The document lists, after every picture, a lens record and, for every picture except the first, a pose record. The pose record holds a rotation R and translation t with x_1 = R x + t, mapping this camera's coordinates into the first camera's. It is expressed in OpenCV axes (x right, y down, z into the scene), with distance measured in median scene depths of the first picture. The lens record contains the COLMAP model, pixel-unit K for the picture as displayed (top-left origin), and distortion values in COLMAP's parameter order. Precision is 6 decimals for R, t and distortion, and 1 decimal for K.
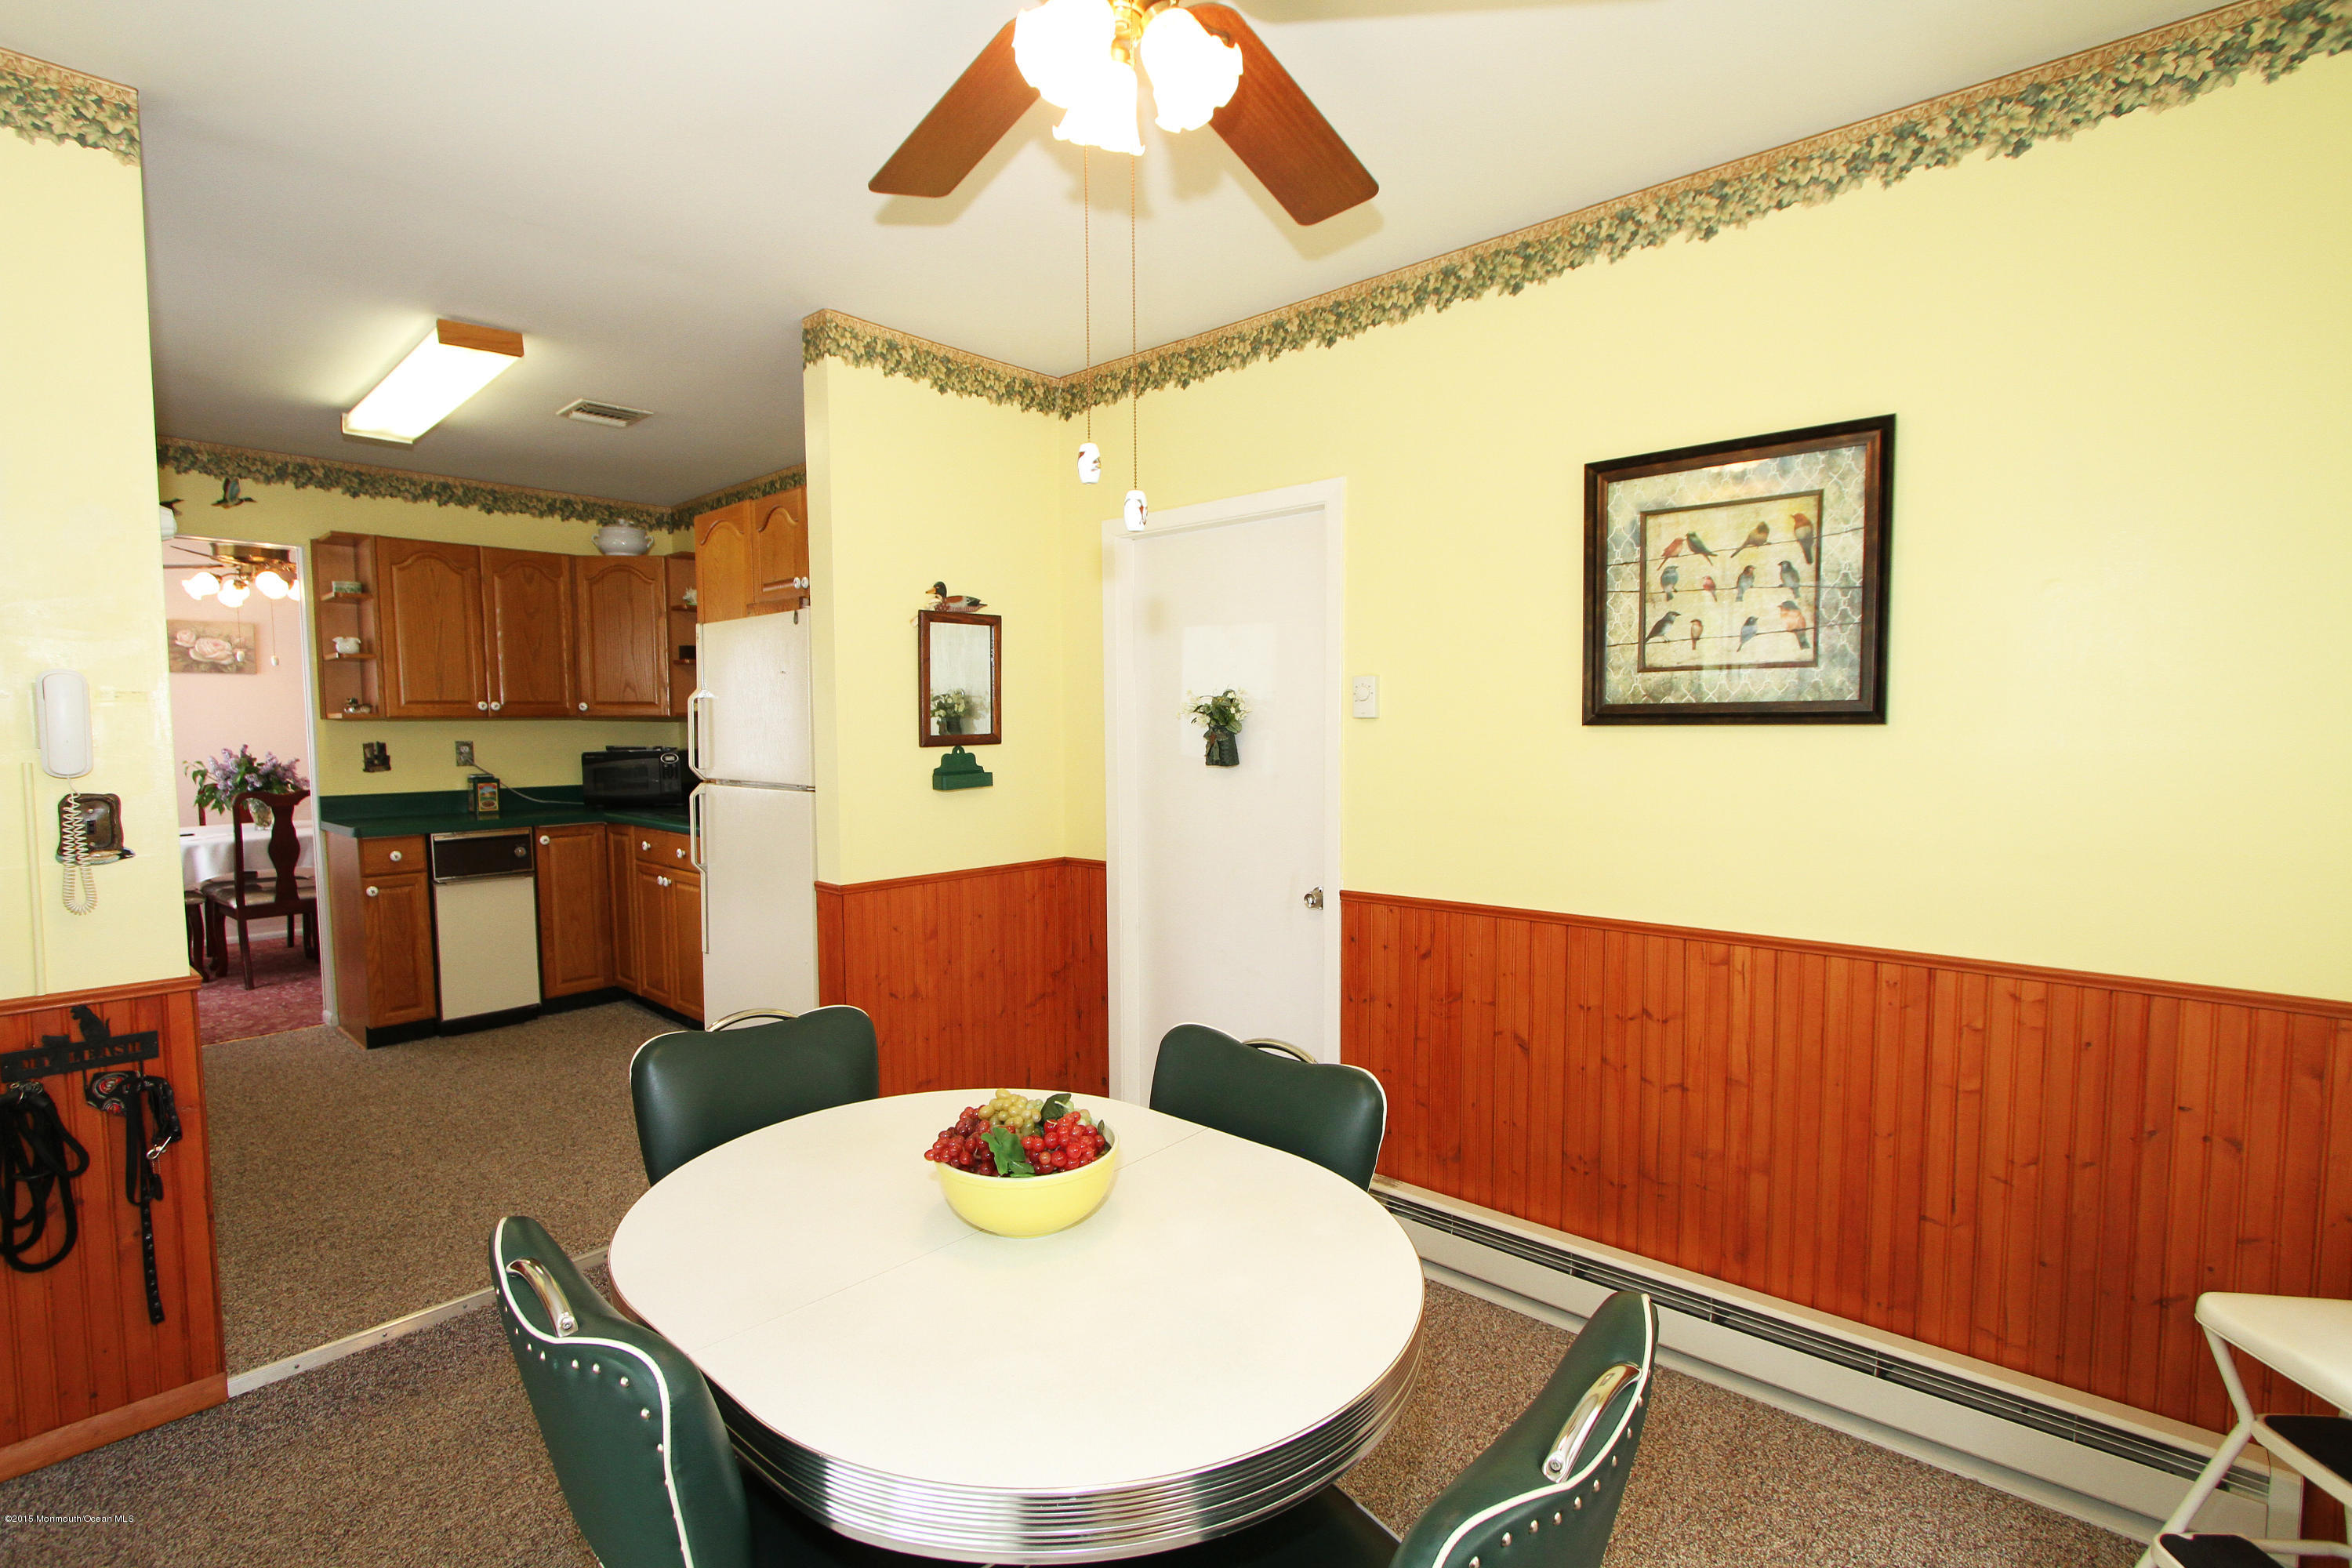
lens RADIAL K [[1076.1, 0, 1166.6], [0, 1076.1, 802.8], [0, 0, 1]] dist [-0.021272, 0.004264]
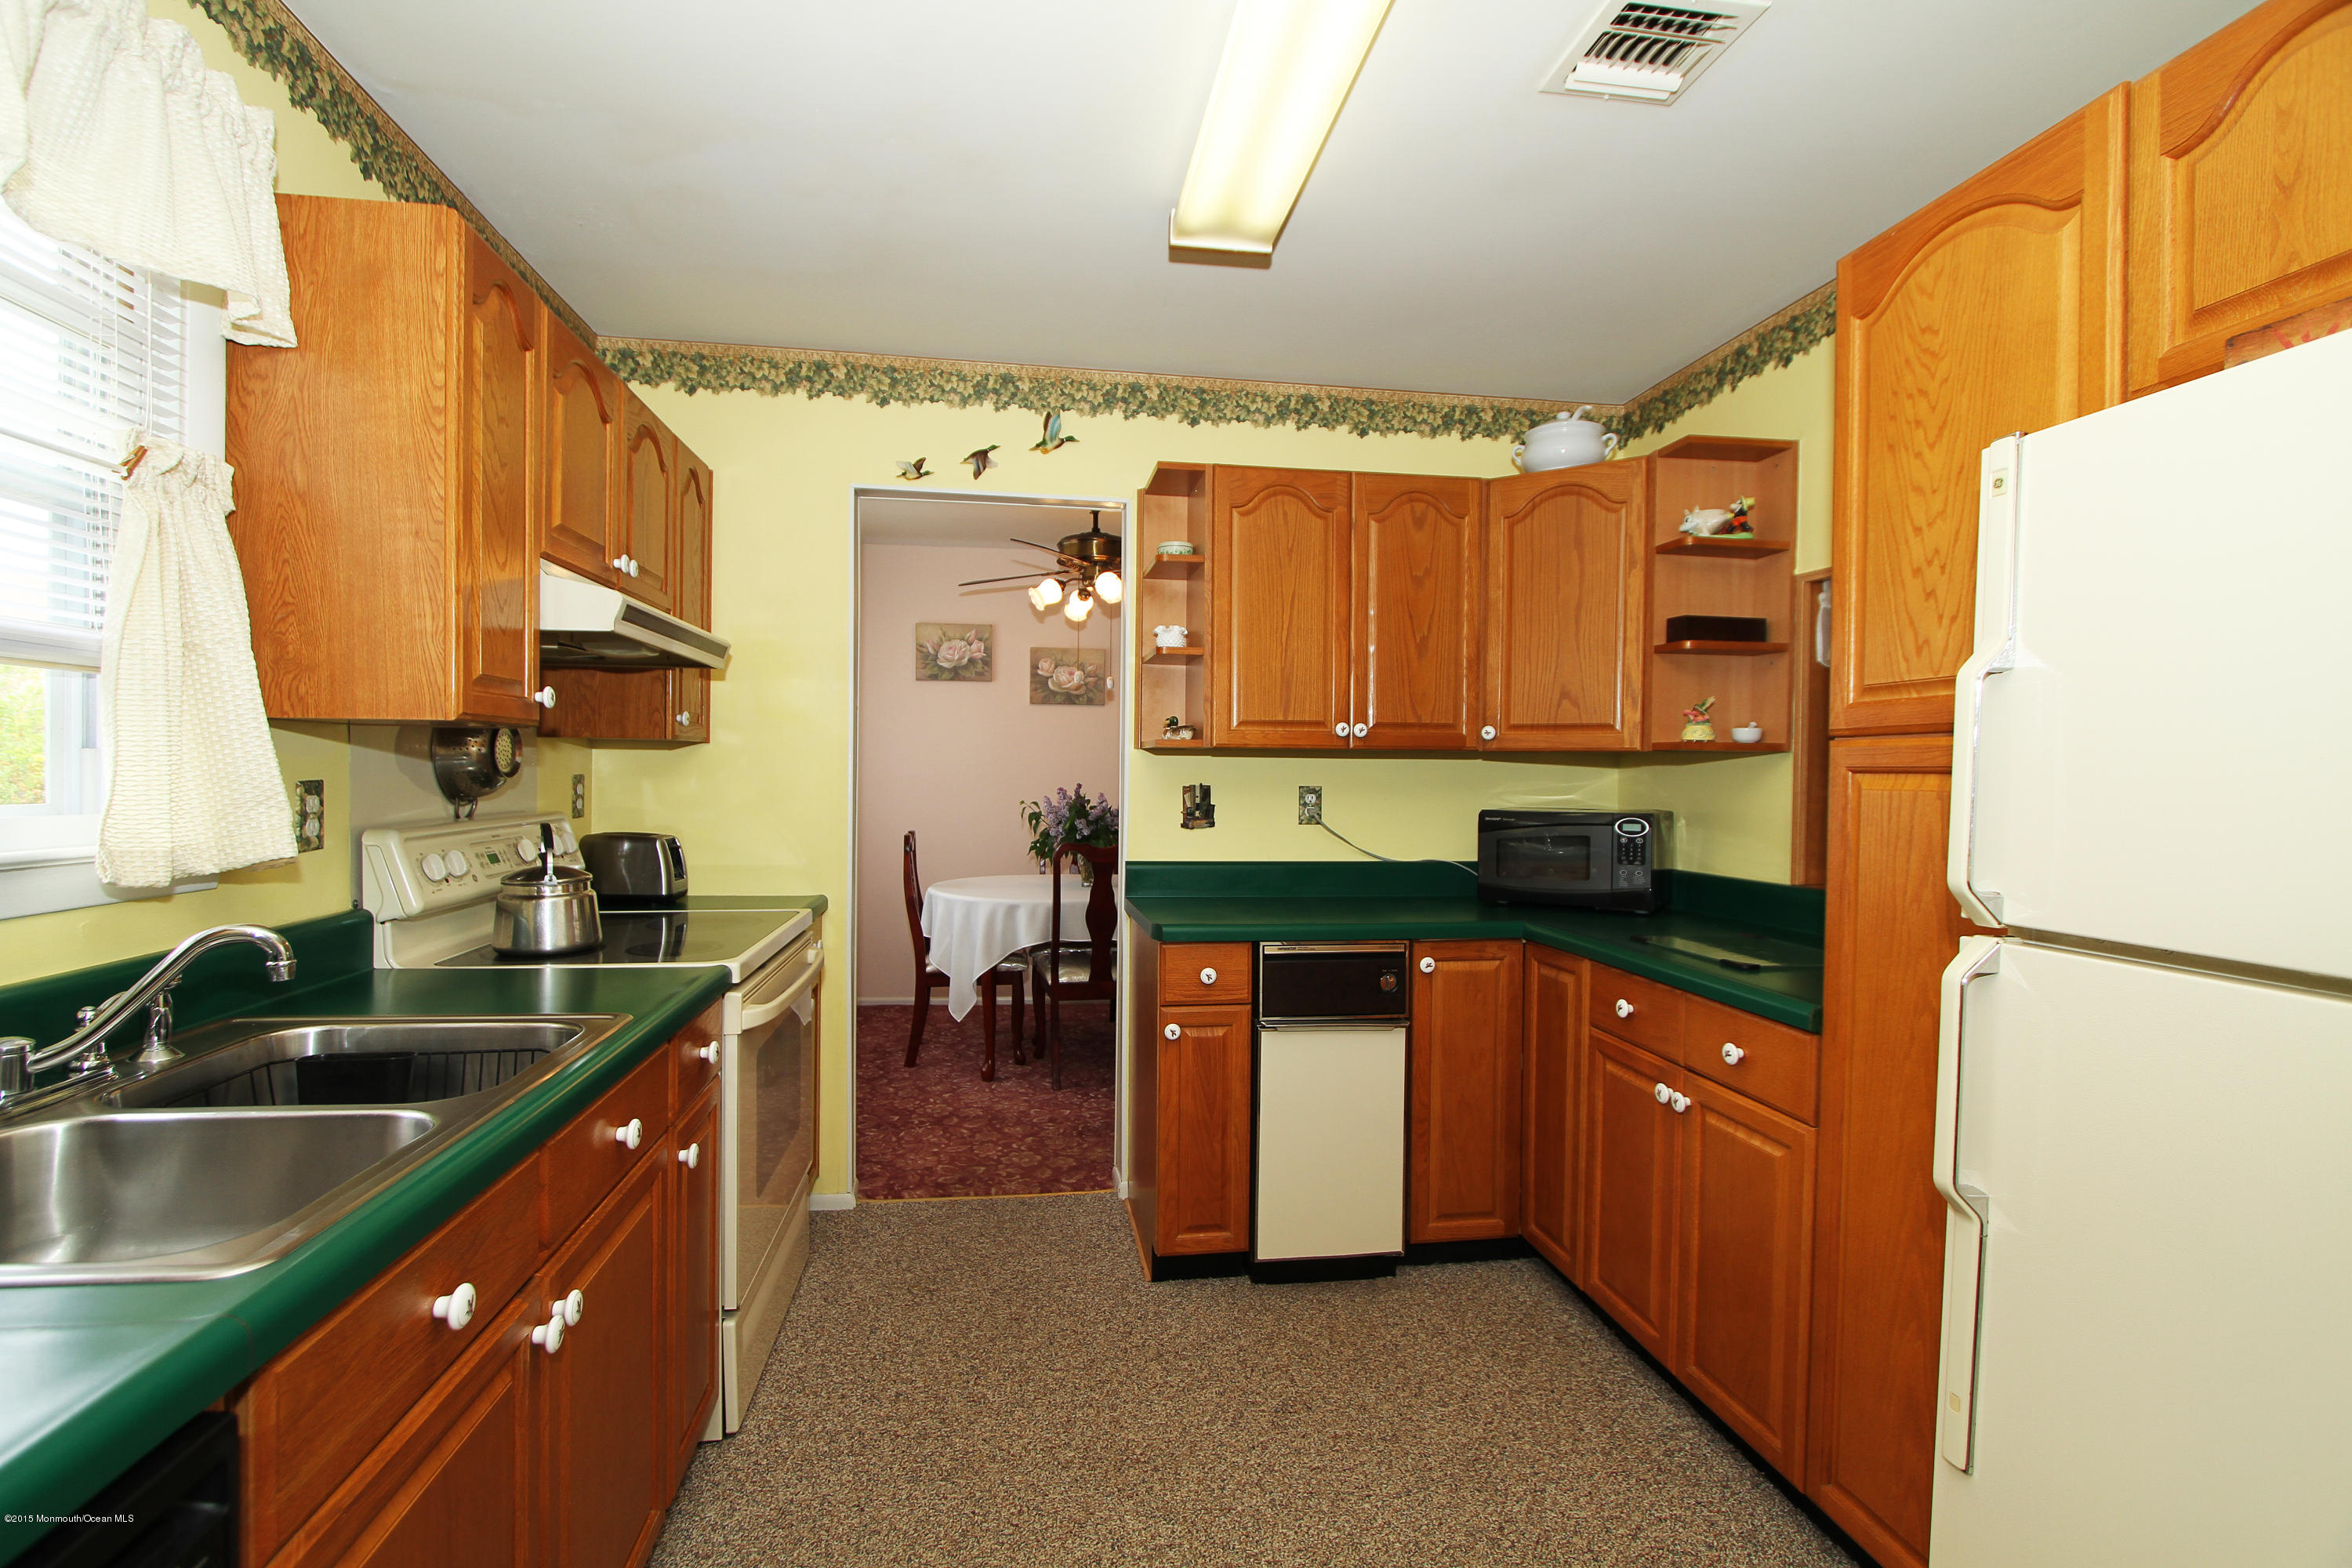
lens RADIAL K [[1076.1, 0, 1167.6], [0, 1076.1, 793.4], [0, 0, 1]] dist [-0.021272, 0.004264]
pose [[0.772532, 0.027283, -0.634390, -0.318331], [-0.063125, 0.997427, -0.033974, -0.026541], [0.631831, 0.066292, 0.772266, 0.451891]]
